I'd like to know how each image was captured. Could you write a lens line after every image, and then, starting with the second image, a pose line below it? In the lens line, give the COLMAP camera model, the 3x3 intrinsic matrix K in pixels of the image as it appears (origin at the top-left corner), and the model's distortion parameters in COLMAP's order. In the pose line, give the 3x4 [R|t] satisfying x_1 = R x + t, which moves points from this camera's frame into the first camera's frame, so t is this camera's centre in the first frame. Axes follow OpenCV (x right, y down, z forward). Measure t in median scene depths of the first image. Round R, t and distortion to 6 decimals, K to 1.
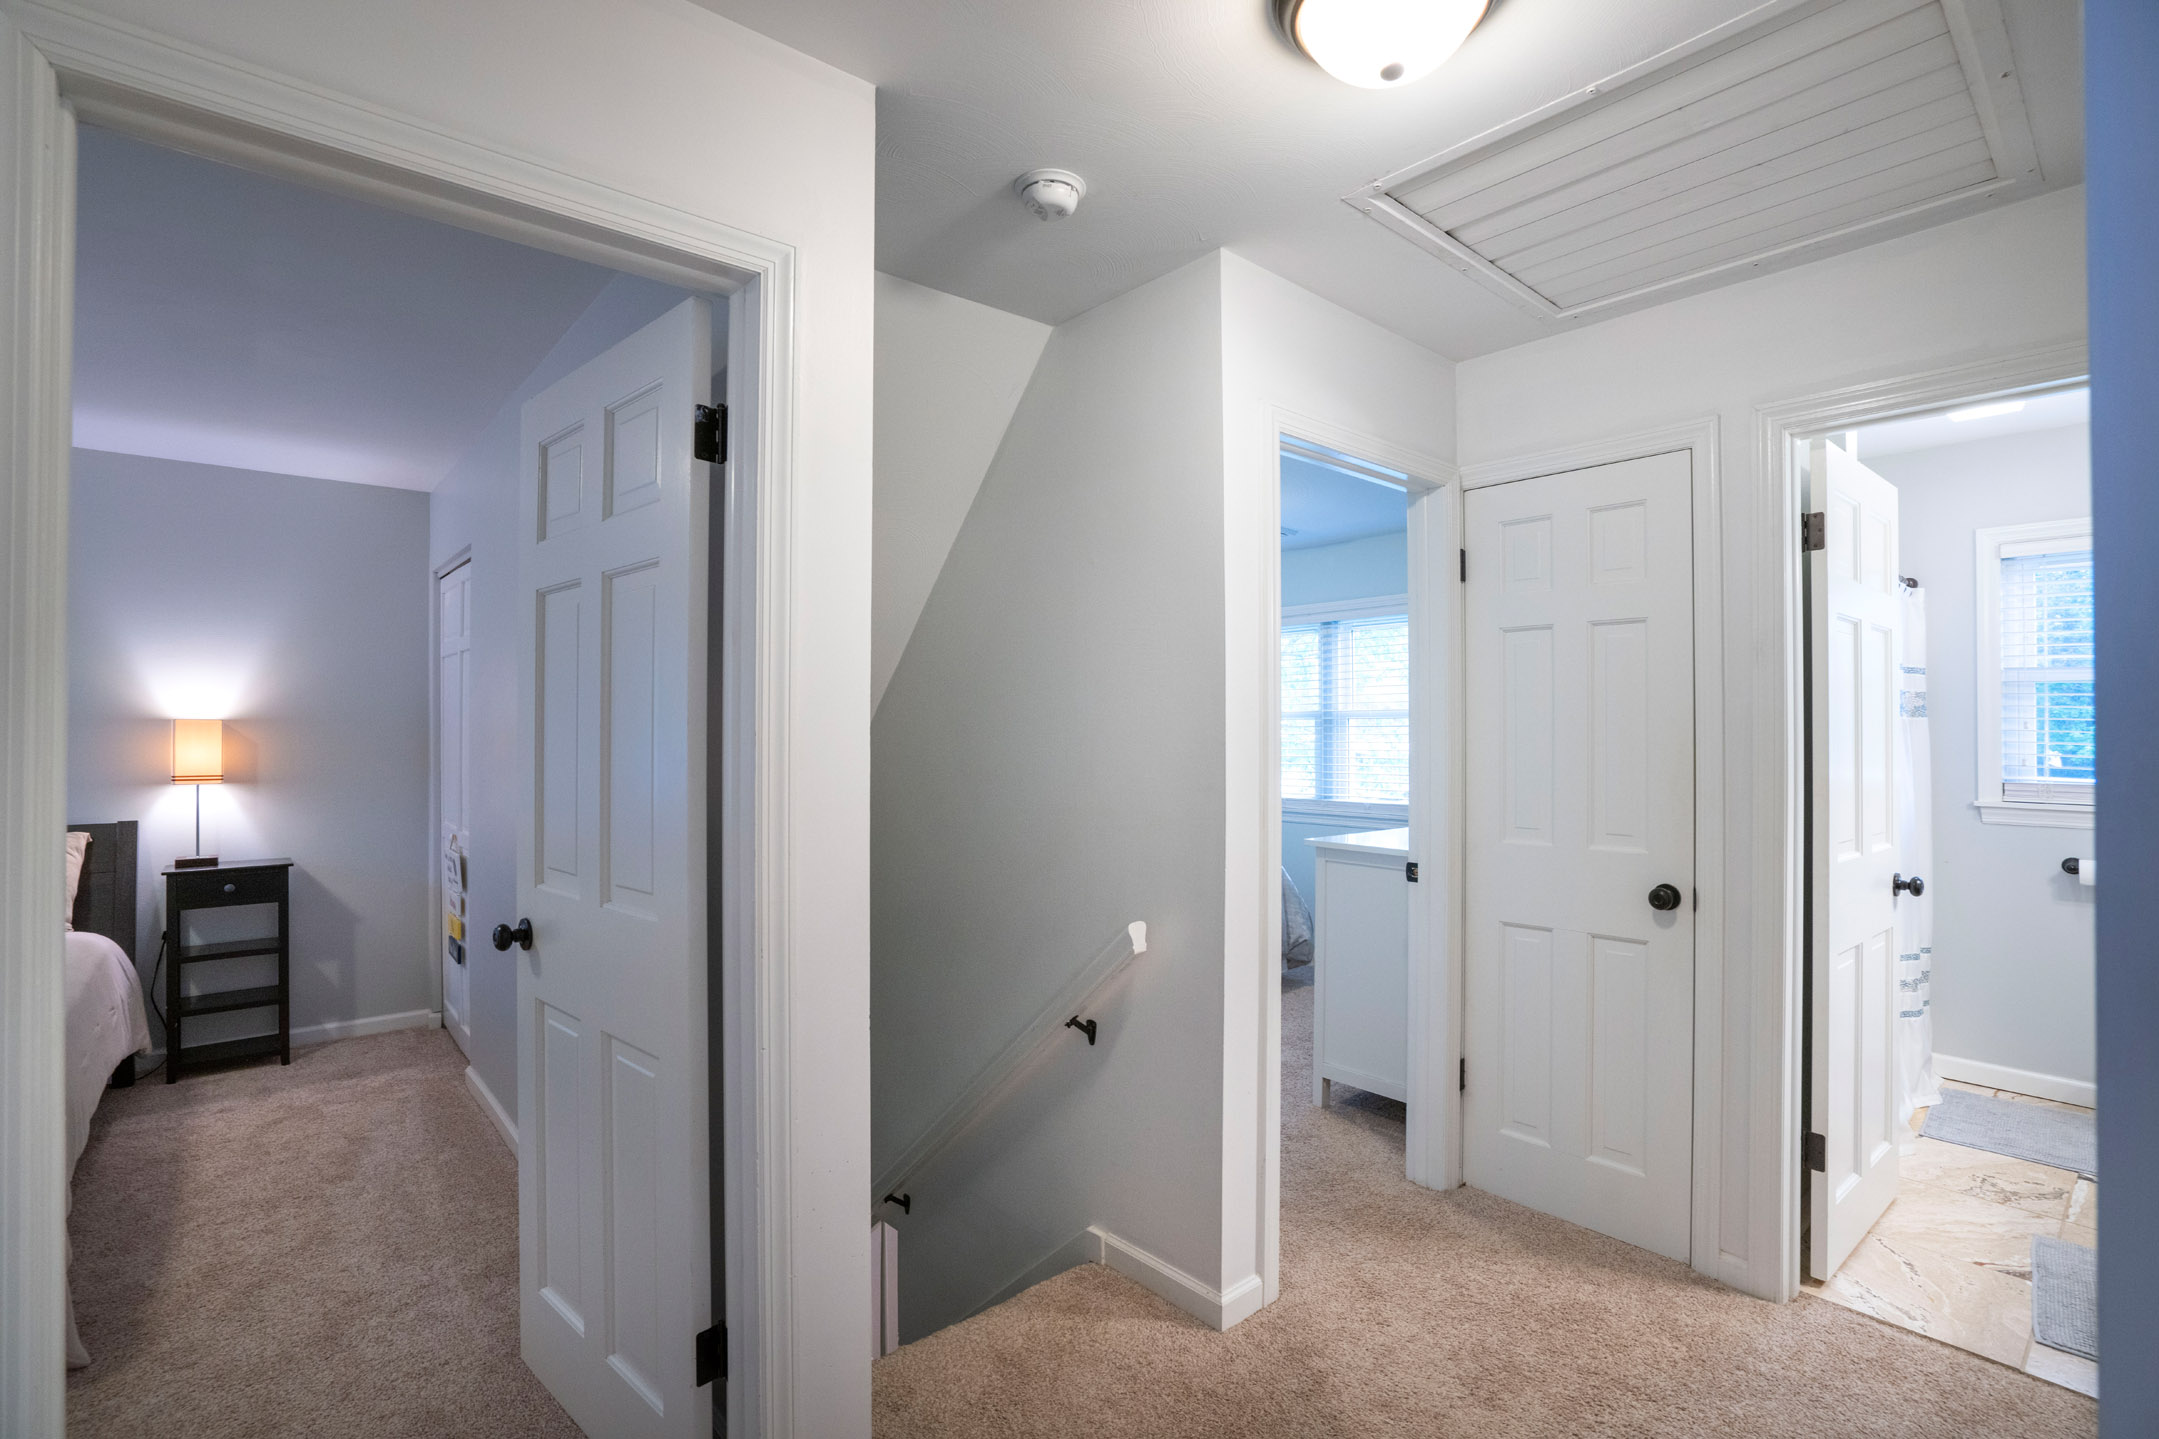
lens RADIAL K [[996.1, 0, 1075.4], [0, 996.1, 723.5], [0, 0, 1]] dist [-0.058358, 0.022666]
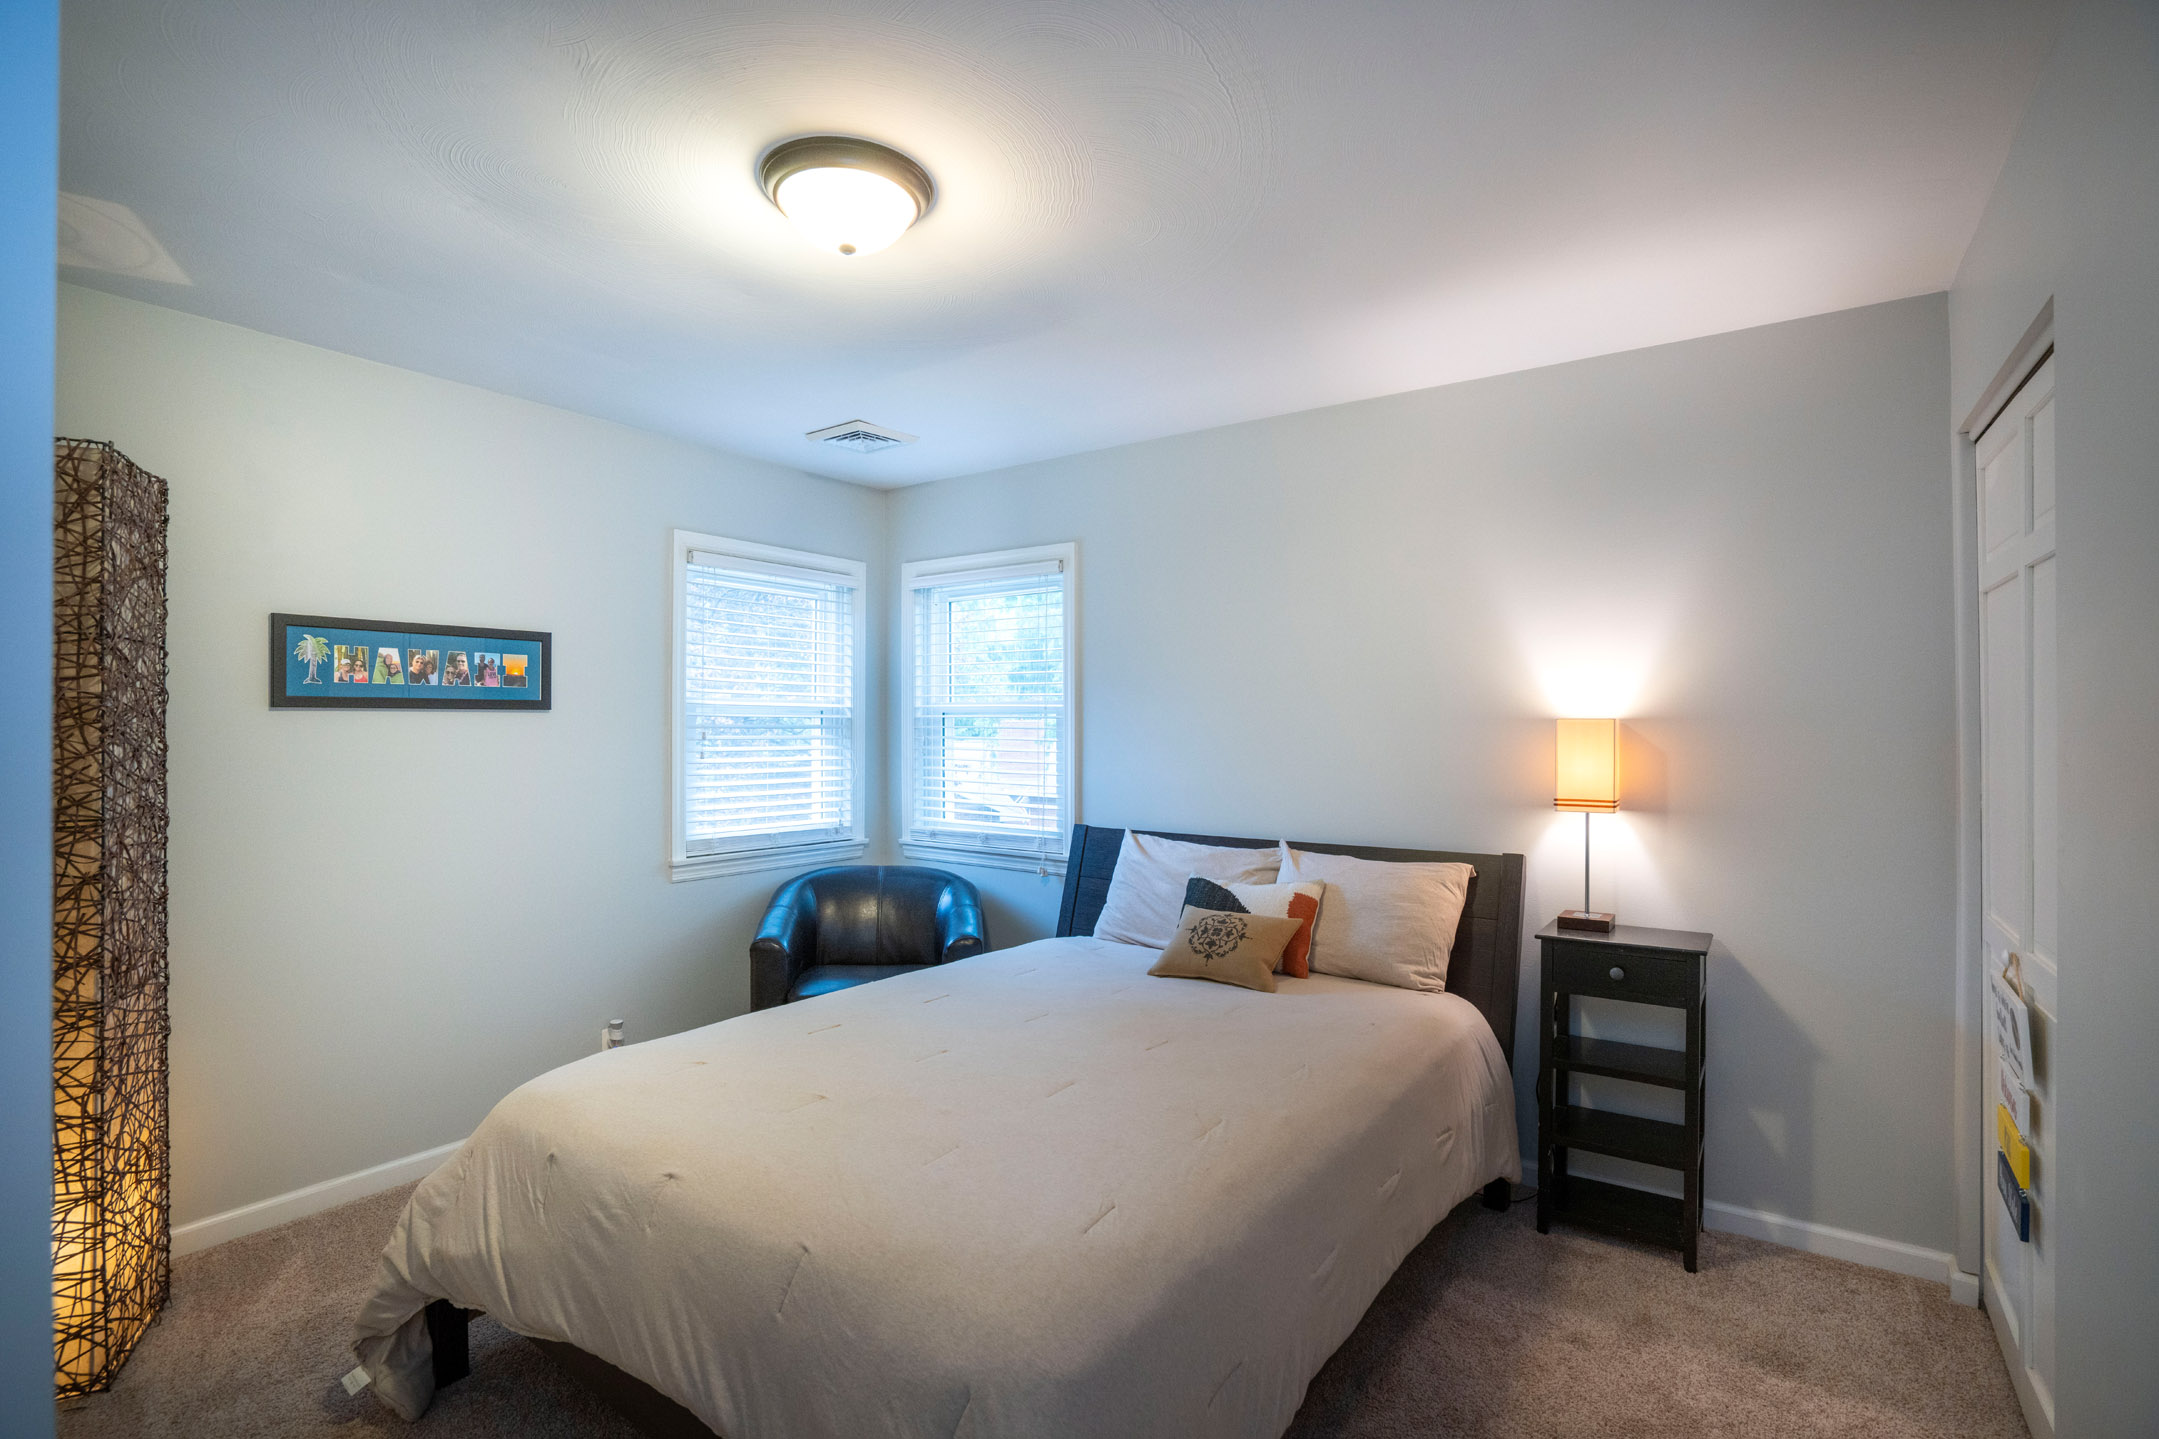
lens RADIAL K [[996.1, 0, 1075.4], [0, 996.1, 723.5], [0, 0, 1]] dist [-0.058358, 0.022666]
pose [[0.235193, -0.002716, -0.971945, -0.304177], [0.006574, 0.999978, -0.001203, -0.002521], [0.971927, -0.006107, 0.235205, 0.469417]]
